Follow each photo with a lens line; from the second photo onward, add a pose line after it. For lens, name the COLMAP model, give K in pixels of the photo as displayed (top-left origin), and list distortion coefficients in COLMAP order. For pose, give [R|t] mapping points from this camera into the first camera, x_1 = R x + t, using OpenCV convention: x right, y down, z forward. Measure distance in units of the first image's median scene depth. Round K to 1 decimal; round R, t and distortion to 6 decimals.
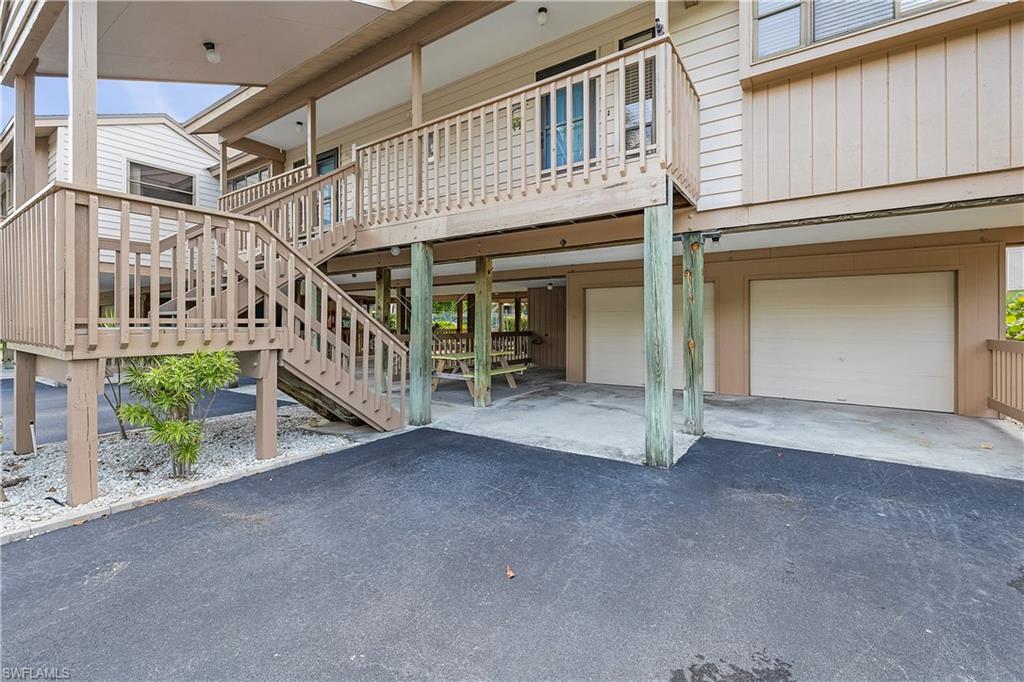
lens RADIAL K [[445.4, 0, 512.3], [0, 445.4, 328.7], [0, 0, 1]] dist [0.001292, 0.000175]
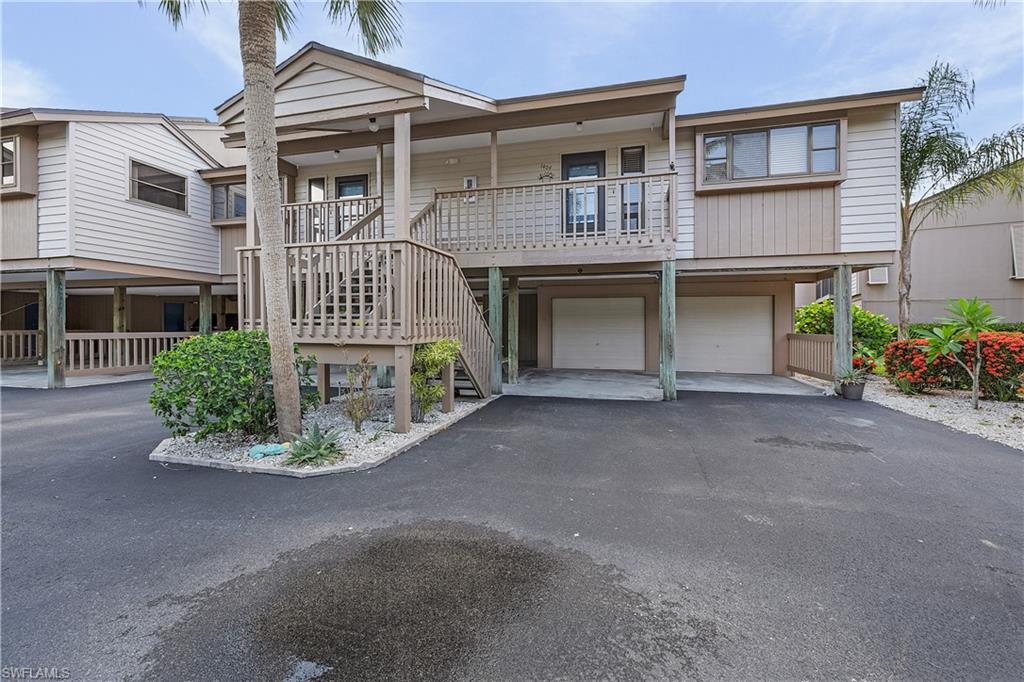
lens RADIAL K [[433.4, 0, 515.2], [0, 433.4, 339.3], [0, 0, 1]] dist [0.001764, 0.000643]
pose [[0.947241, -0.006847, 0.320449, -0.545555], [-0.000993, 0.999704, 0.024295, 0.004287], [-0.320520, -0.023331, 0.946954, -0.321446]]
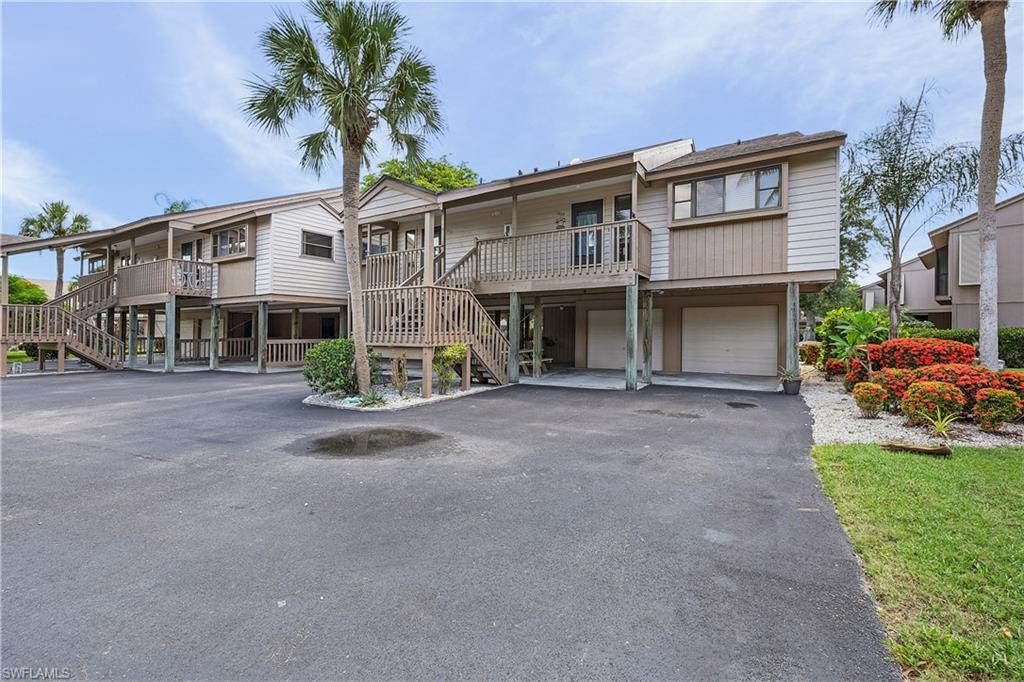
lens RADIAL K [[430.9, 0, 509.4], [0, 430.9, 330.2], [0, 0, 1]] dist [-0.000445, 0.000441]
pose [[0.999009, -0.003058, 0.044397, -0.291874], [0.003487, 0.999948, -0.009578, -0.004304], [-0.044365, 0.009723, 0.998968, -0.859852]]
